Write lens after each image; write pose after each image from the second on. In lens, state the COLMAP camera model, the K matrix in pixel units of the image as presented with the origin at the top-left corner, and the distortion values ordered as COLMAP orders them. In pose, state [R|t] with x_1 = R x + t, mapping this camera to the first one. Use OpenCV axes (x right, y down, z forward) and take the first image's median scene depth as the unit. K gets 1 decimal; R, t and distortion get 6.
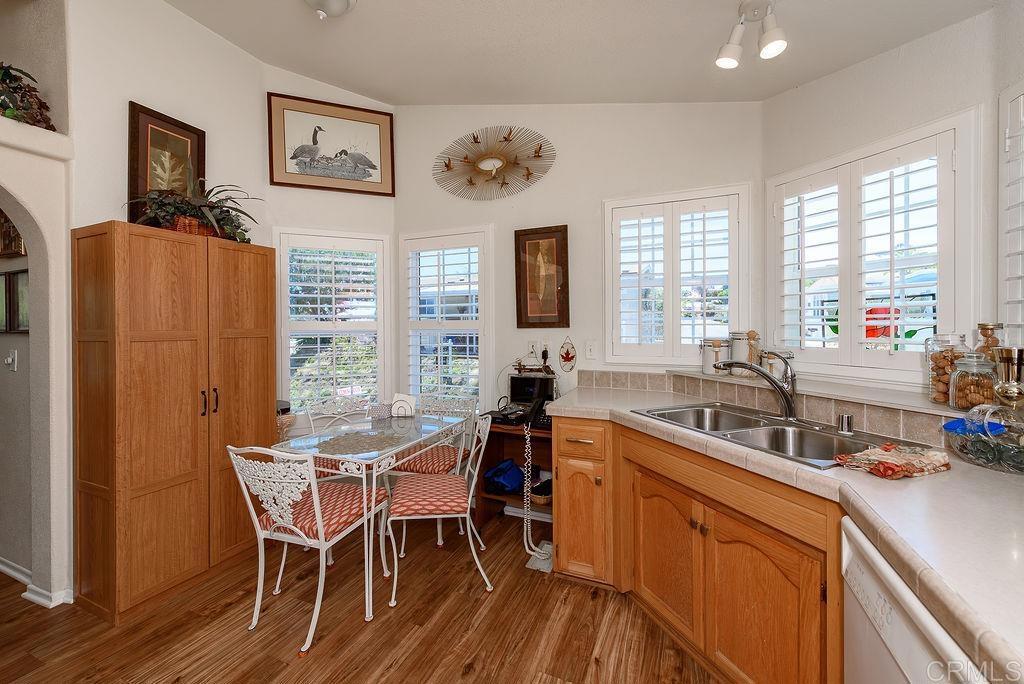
lens RADIAL K [[405.6, 0, 518.6], [0, 405.6, 327.0], [0, 0, 1]] dist [0.007277, -0.001214]
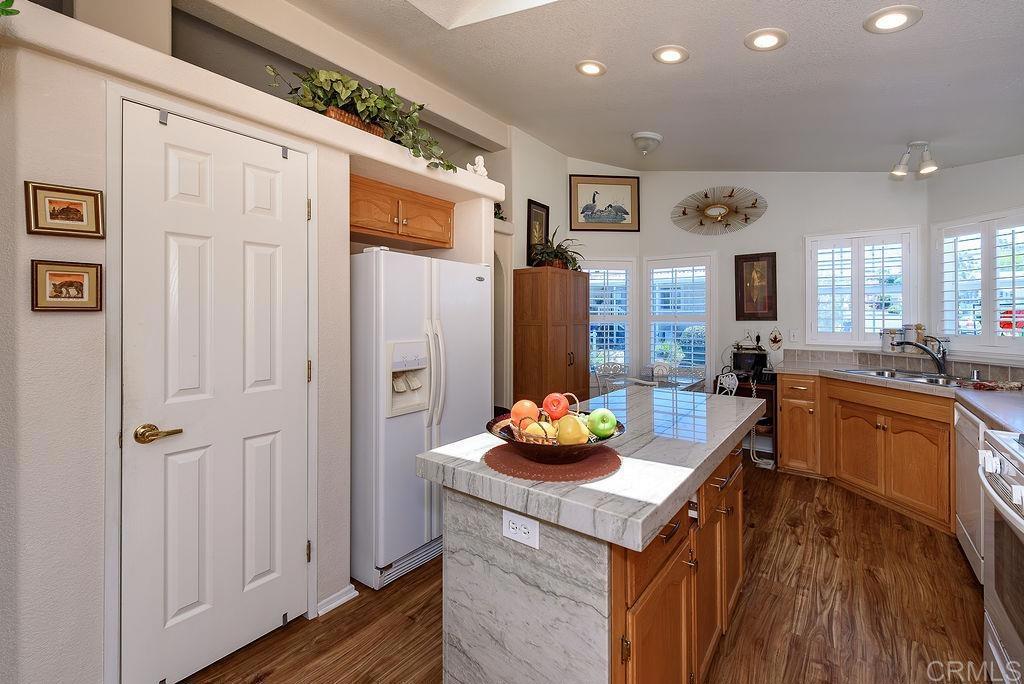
lens RADIAL K [[432.8, 0, 531.2], [0, 432.8, 314.1], [0, 0, 1]] dist [0.004191, -0.000896]
pose [[0.970954, 0.005428, -0.239205, -0.419256], [-0.007854, 0.999927, -0.009193, -0.000837], [0.239138, 0.010805, 0.970926, -0.862088]]
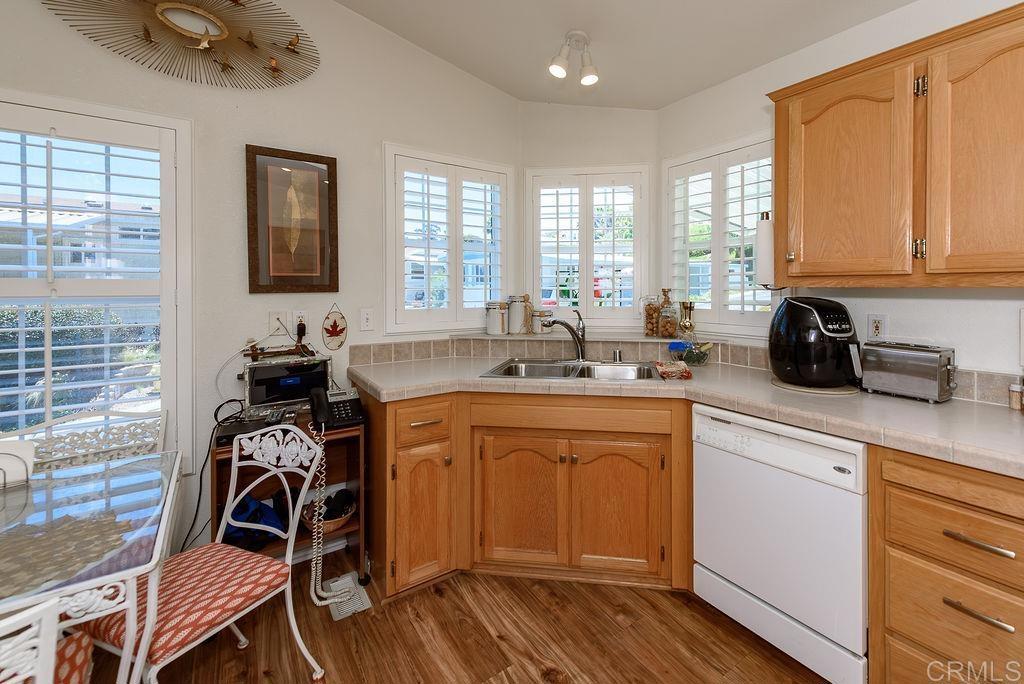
lens RADIAL K [[445.6, 0, 557.4], [0, 445.6, 290.5], [0, 0, 1]] dist [0.006742, -0.001840]
pose [[0.513957, 0.001174, 0.857815, -0.438069], [0.003599, 0.999987, -0.003525, 0.003282], [-0.857809, 0.004899, 0.513946, 0.230115]]
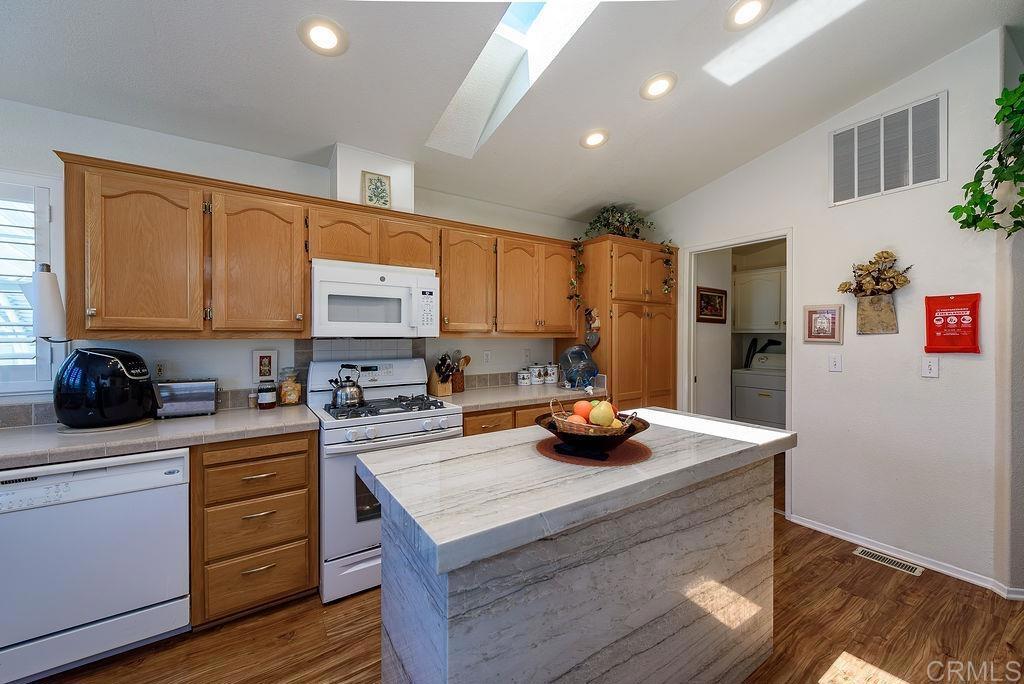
lens RADIAL K [[405.6, 0, 514.6], [0, 405.6, 338.9], [0, 0, 1]] dist [0.007277, -0.001214]
pose [[-0.840971, 0.005445, 0.541052, -0.666678], [0.012714, 0.999872, 0.009699, -0.002619], [-0.540930, 0.015036, -0.840933, 0.494788]]
